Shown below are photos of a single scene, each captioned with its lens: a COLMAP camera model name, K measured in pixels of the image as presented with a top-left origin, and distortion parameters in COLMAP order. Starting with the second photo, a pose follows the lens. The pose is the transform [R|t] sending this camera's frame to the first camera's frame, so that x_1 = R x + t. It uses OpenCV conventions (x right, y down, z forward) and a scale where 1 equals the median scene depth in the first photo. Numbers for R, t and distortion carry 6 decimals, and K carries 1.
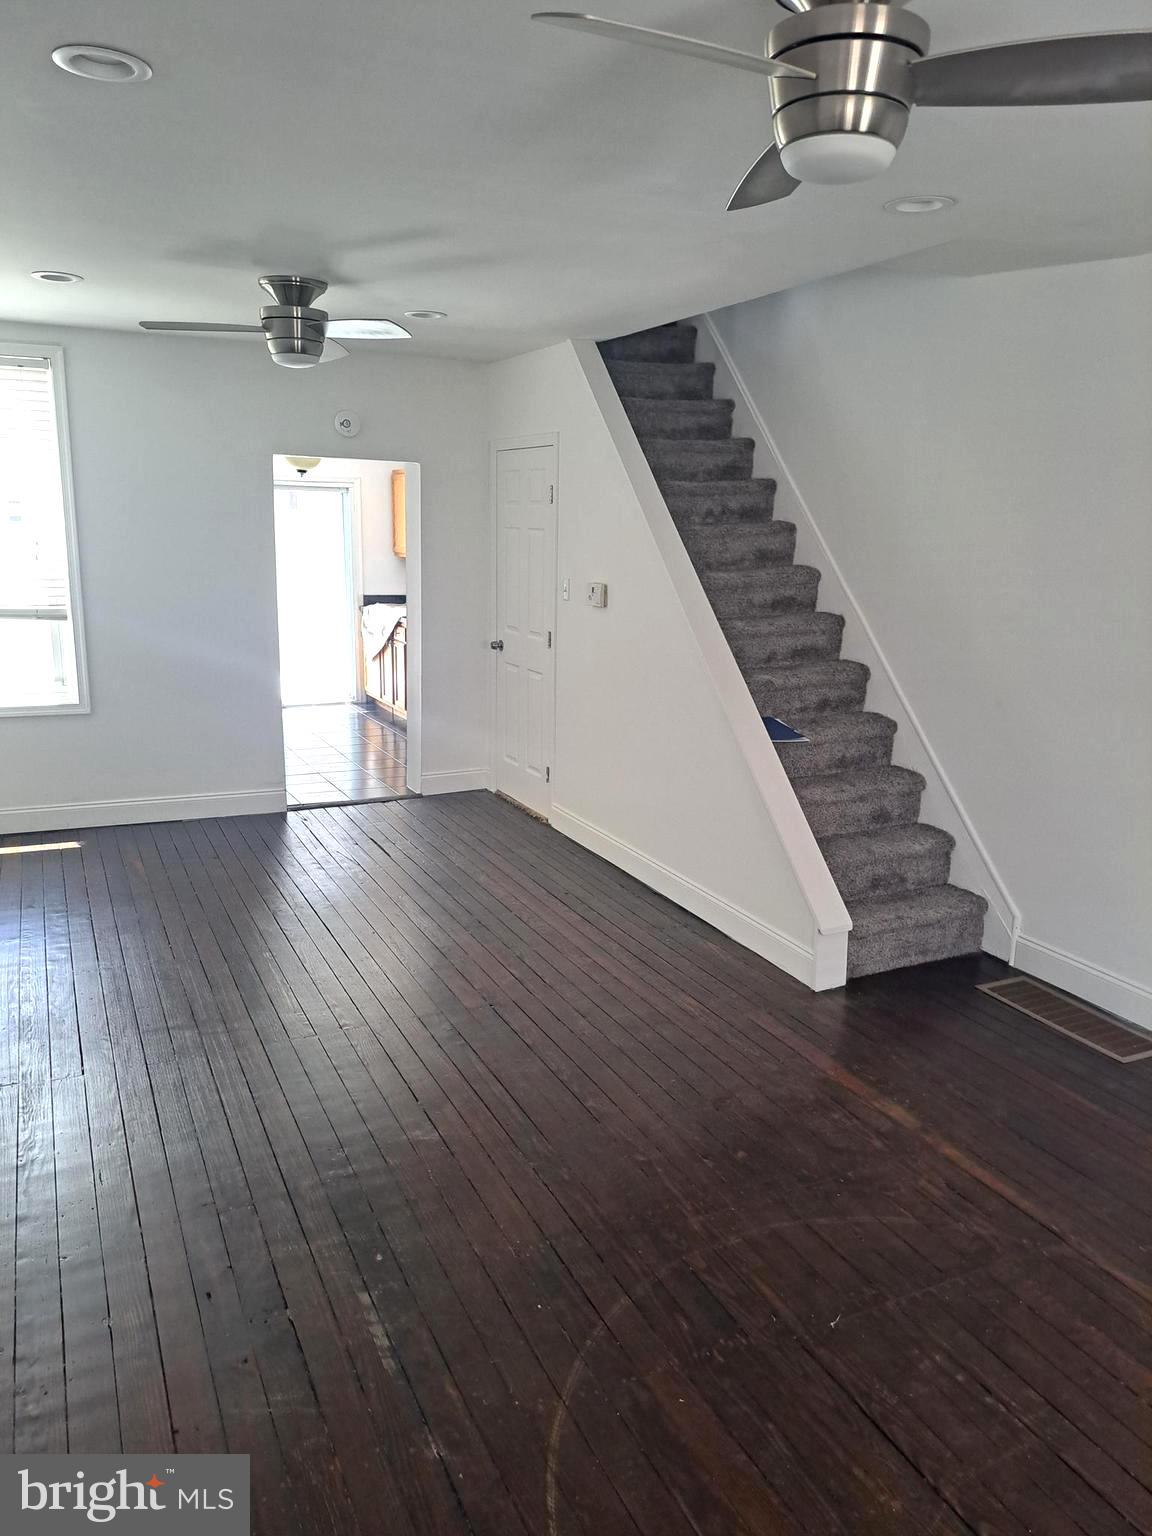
lens RADIAL K [[1093.6, 0, 576.0], [0, 1093.6, 768.0], [0, 0, 1]] dist [0.046798, -0.093056]
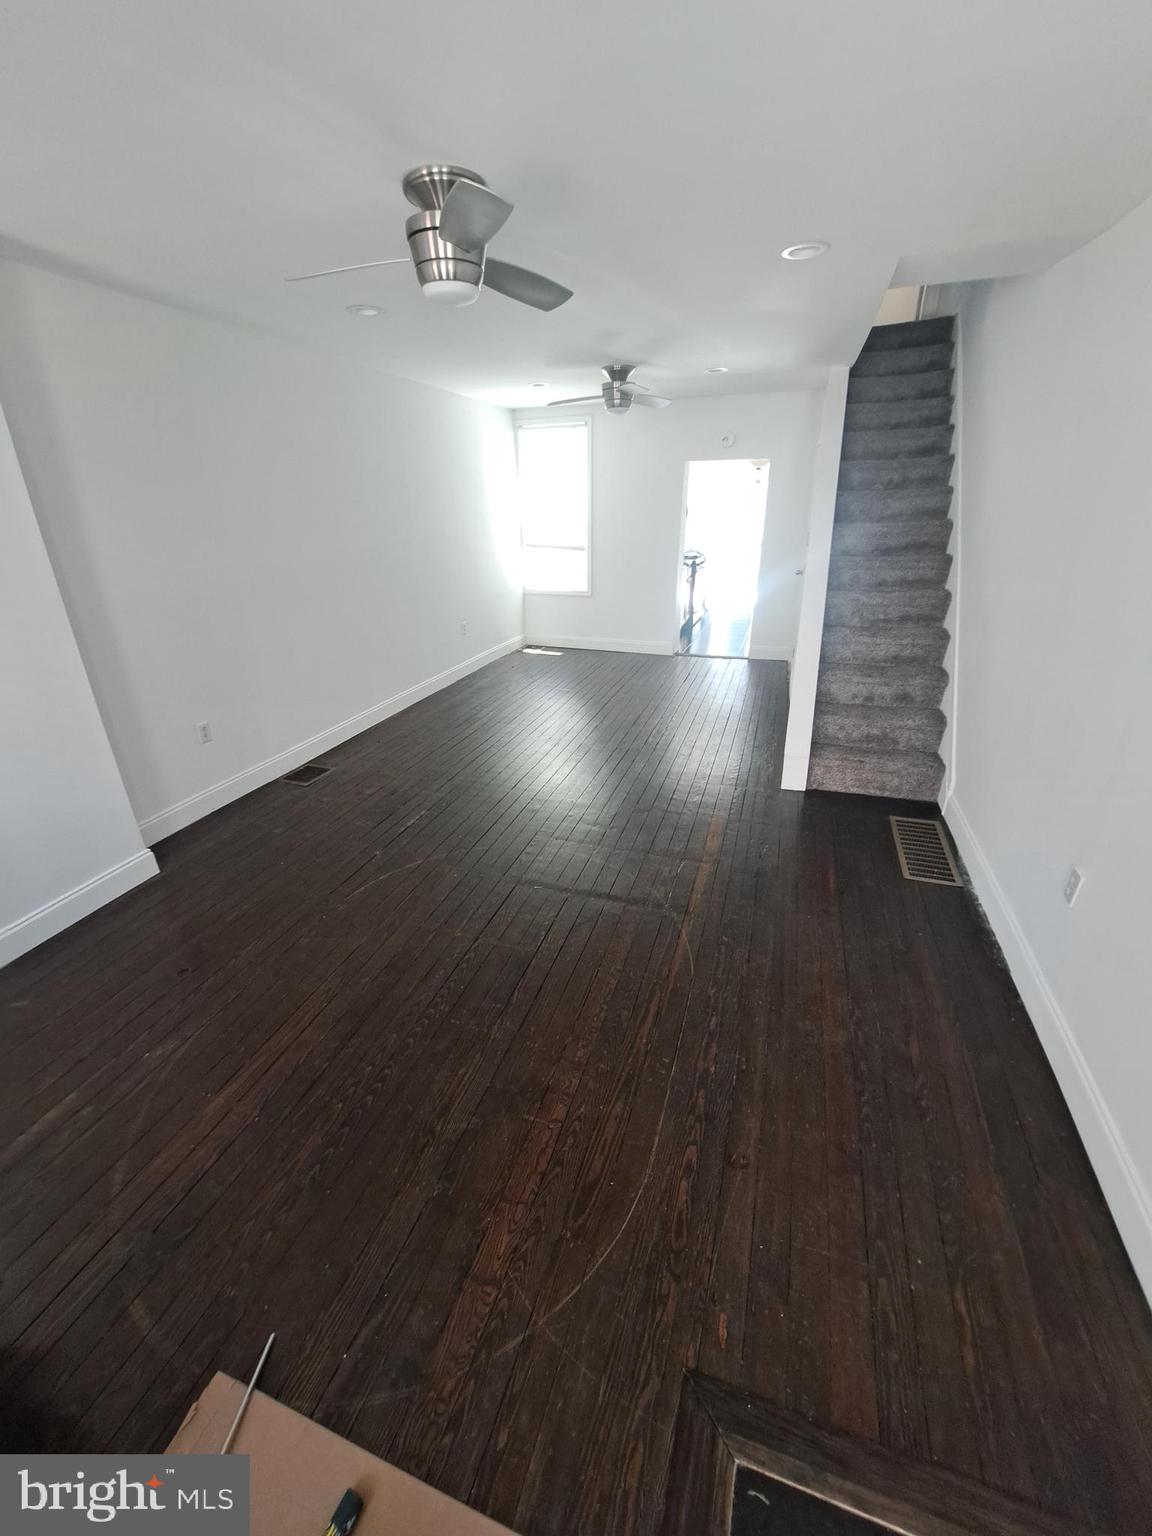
lens RADIAL K [[617.3, 0, 576.0], [0, 617.3, 768.0], [0, 0, 1]] dist [-0.025890, 0.000057]
pose [[0.706051, 0.248339, -0.663189, 0.568430], [-0.124788, 0.965471, 0.228679, 0.002191], [0.697079, -0.078701, 0.712662, 0.123919]]
